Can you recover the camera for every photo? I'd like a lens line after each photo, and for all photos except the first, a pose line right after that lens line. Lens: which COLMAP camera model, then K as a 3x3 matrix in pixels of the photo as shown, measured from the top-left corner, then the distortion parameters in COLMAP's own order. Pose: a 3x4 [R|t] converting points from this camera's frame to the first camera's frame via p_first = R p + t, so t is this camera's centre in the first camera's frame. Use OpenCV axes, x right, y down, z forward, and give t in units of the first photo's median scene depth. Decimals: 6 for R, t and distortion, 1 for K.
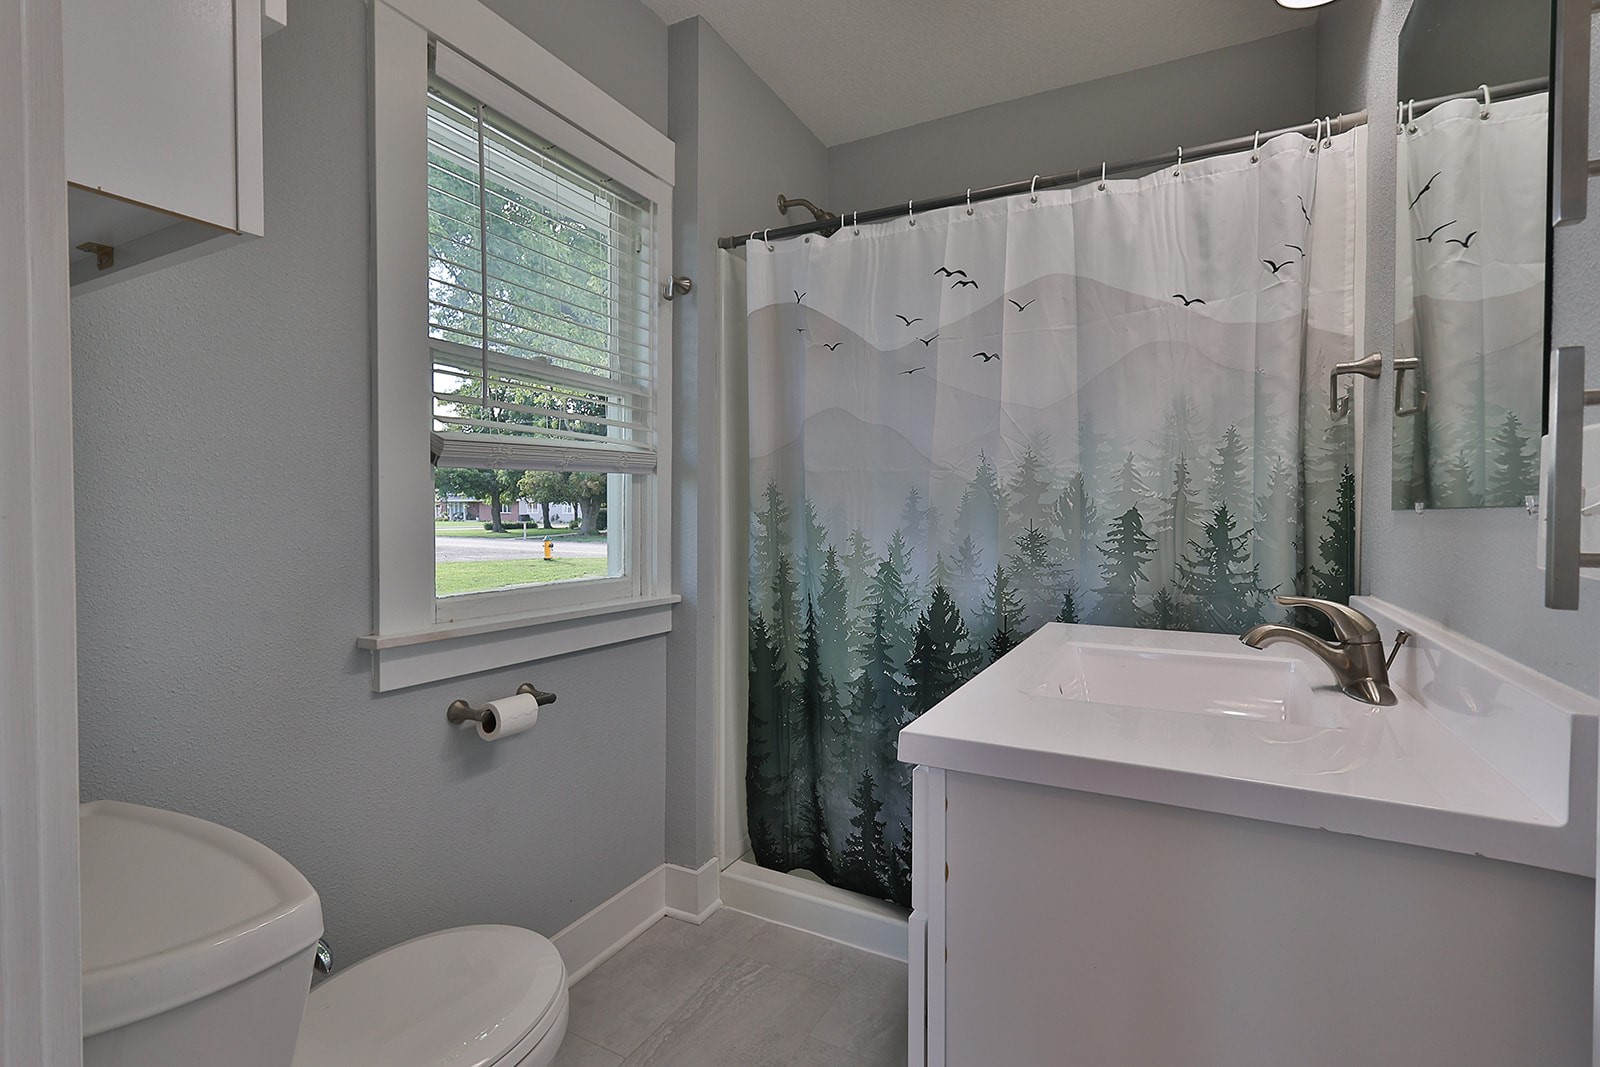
lens RADIAL K [[746.4, 0, 801.2], [0, 746.4, 530.2], [0, 0, 1]] dist [-0.003392, -0.000507]
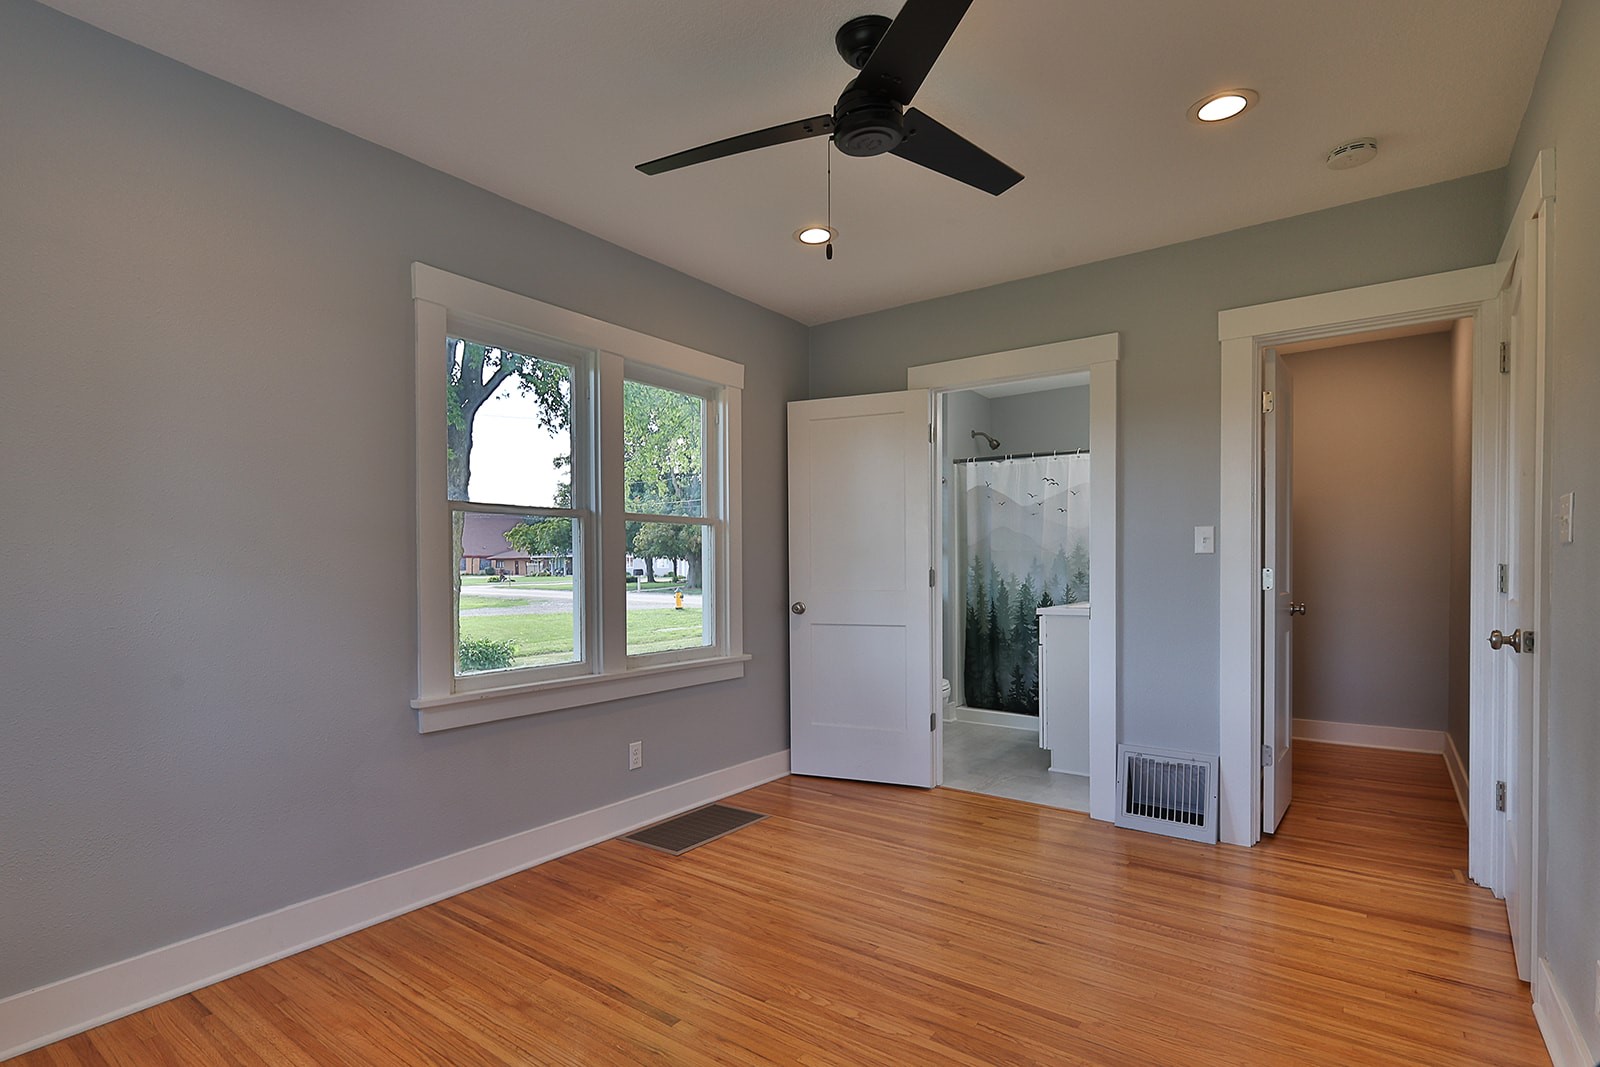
lens RADIAL K [[824.6, 0, 733.6], [0, 824.6, 574.3], [0, 0, 1]] dist [0.005788, 0.000170]
pose [[0.983355, -0.008106, -0.181512, -0.353183], [0.005803, 0.999896, -0.013216, 0.037633], [0.181600, 0.011943, 0.983300, -1.984403]]
